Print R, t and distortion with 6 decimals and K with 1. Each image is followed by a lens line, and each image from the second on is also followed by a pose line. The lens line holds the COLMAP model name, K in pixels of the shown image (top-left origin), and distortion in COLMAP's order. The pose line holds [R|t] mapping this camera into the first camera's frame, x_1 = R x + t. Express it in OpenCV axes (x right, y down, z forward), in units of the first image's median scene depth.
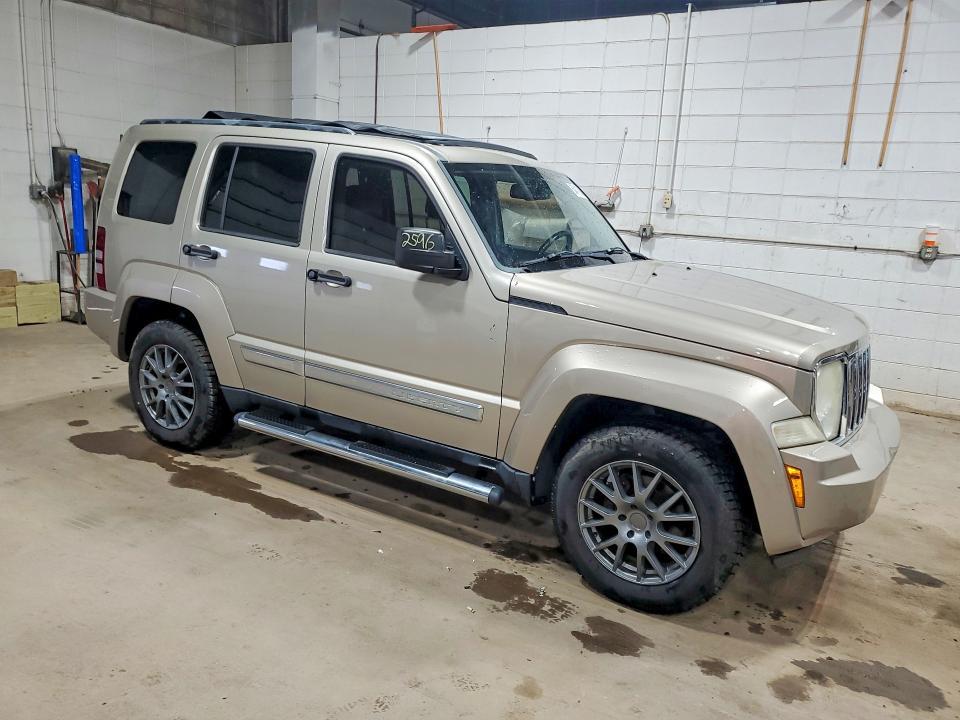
lens RADIAL K [[727.5, 0, 480.0], [0, 727.5, 360.0], [0, 0, 1]] dist [0.001926, 0.005368]
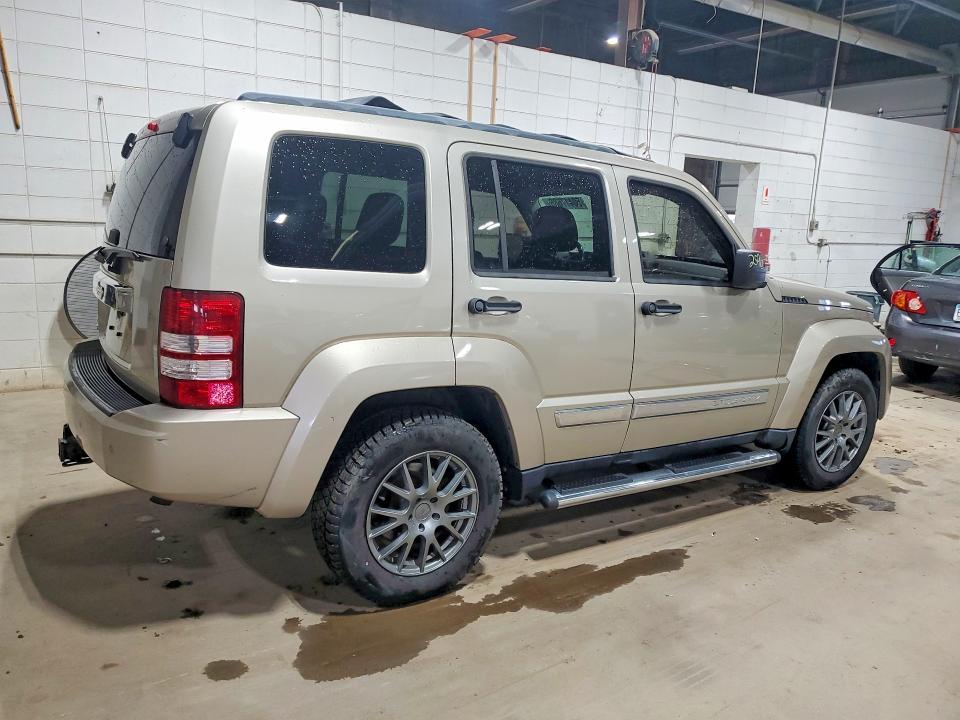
lens RADIAL K [[730.0, 0, 480.0], [0, 730.0, 347.6], [0, 0, 1]] dist [0.010754, -0.004535]
pose [[0.442700, -0.196447, 0.874886, -1.065532], [0.174476, 0.975929, 0.130849, -0.209724], [-0.879531, 0.094720, 0.466319, 0.696114]]
